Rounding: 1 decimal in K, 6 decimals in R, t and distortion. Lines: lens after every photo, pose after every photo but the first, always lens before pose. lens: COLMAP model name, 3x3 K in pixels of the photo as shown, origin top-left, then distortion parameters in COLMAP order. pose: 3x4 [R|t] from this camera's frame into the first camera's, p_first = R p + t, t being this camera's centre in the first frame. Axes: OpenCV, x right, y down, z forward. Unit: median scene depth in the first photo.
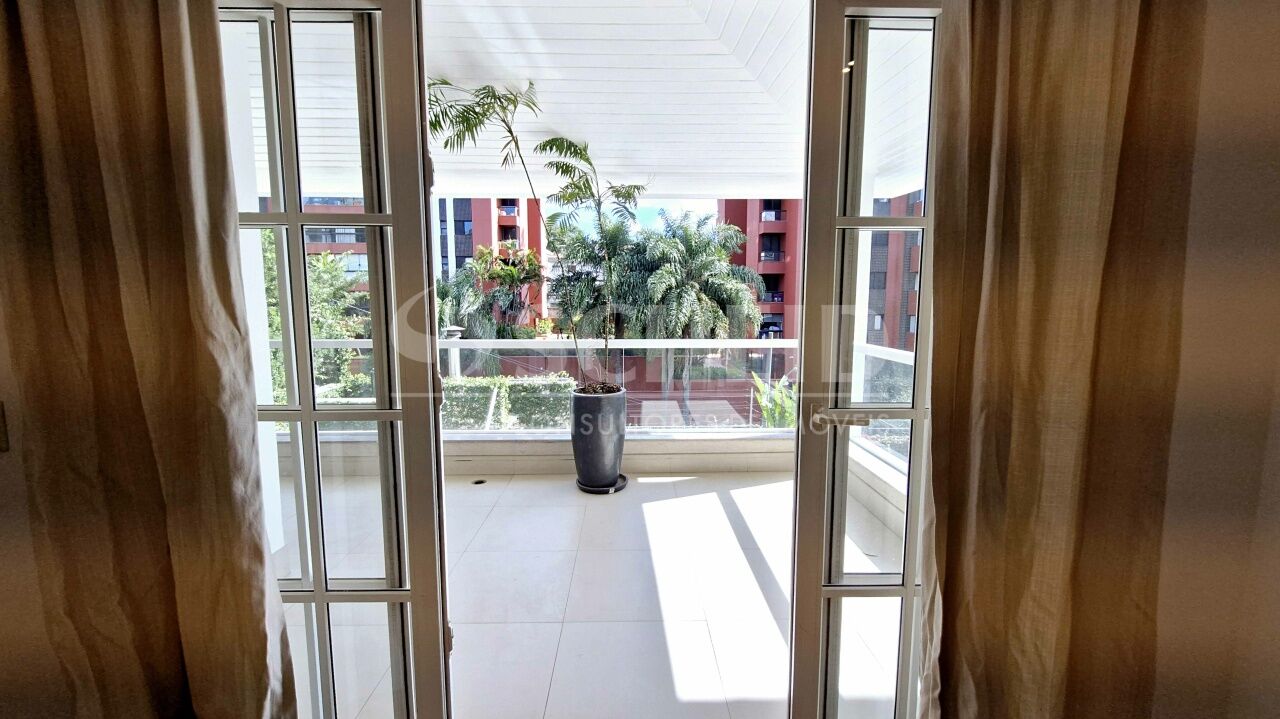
lens RADIAL K [[512.0, 0, 638.4], [0, 512.0, 349.8], [0, 0, 1]] dist [-0.000935, -0.000566]
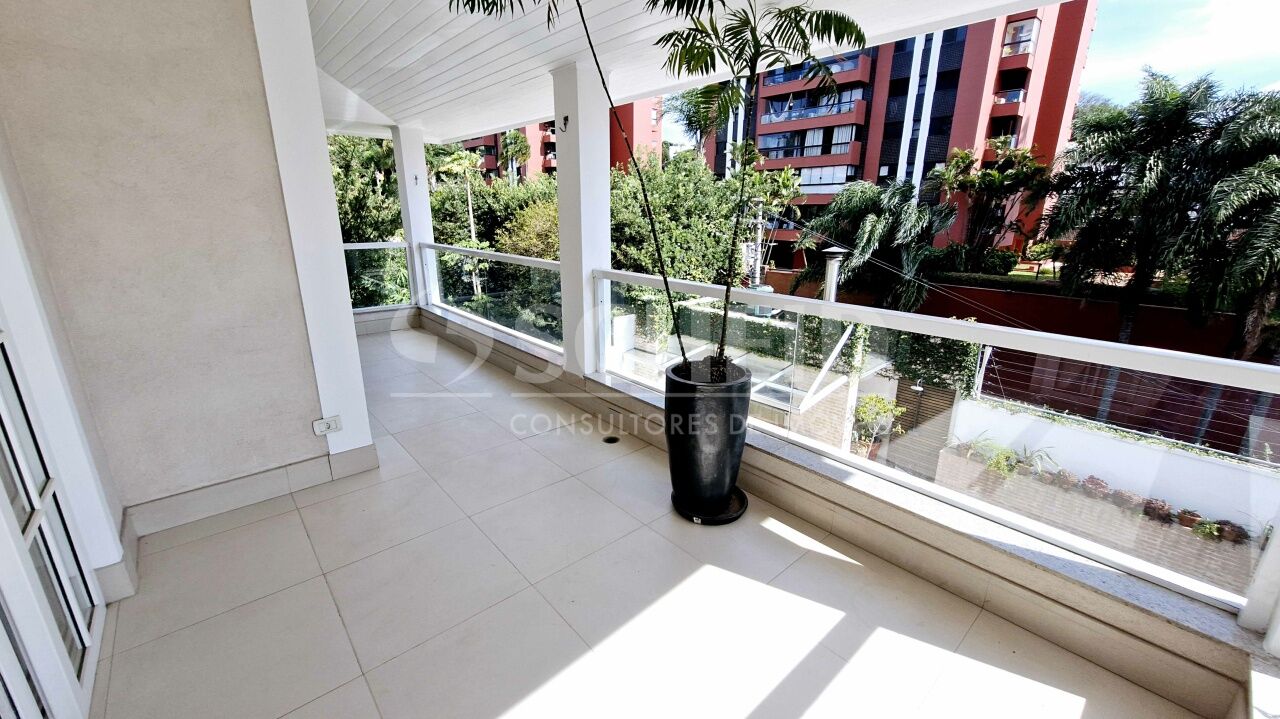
lens RADIAL K [[510.0, 0, 636.6], [0, 510.0, 352.3], [0, 0, 1]] dist [-0.000273, -0.000222]
pose [[0.644240, 0.210957, -0.735155, 0.107972], [-0.082951, 0.974811, 0.207034, -0.023755], [0.760312, -0.072398, 0.645511, 0.160698]]
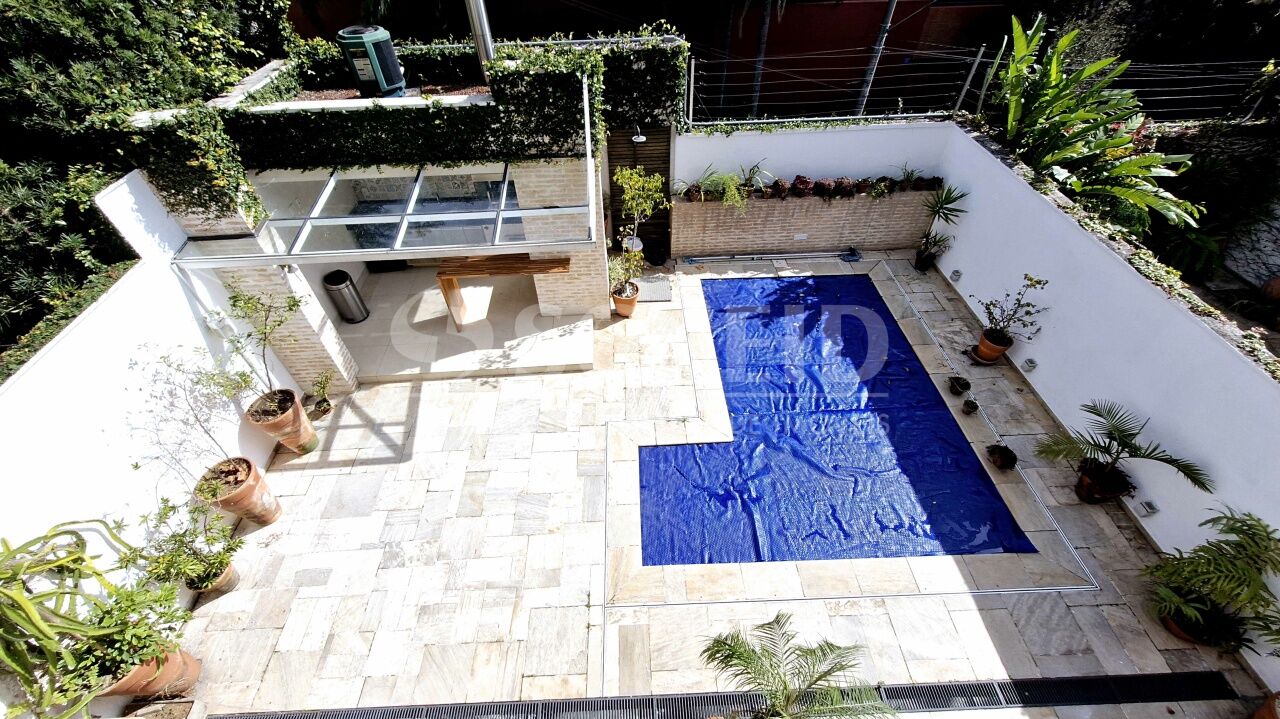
lens RADIAL K [[500.0, 0, 637.3], [0, 500.0, 348.9], [0, 0, 1]] dist [0.009882, -0.000031]
pose [[0.999675, -0.022760, -0.011514, -0.197598], [0.024973, 0.781471, 0.623442, -0.024803], [-0.005192, -0.623526, 0.781785, 0.361568]]
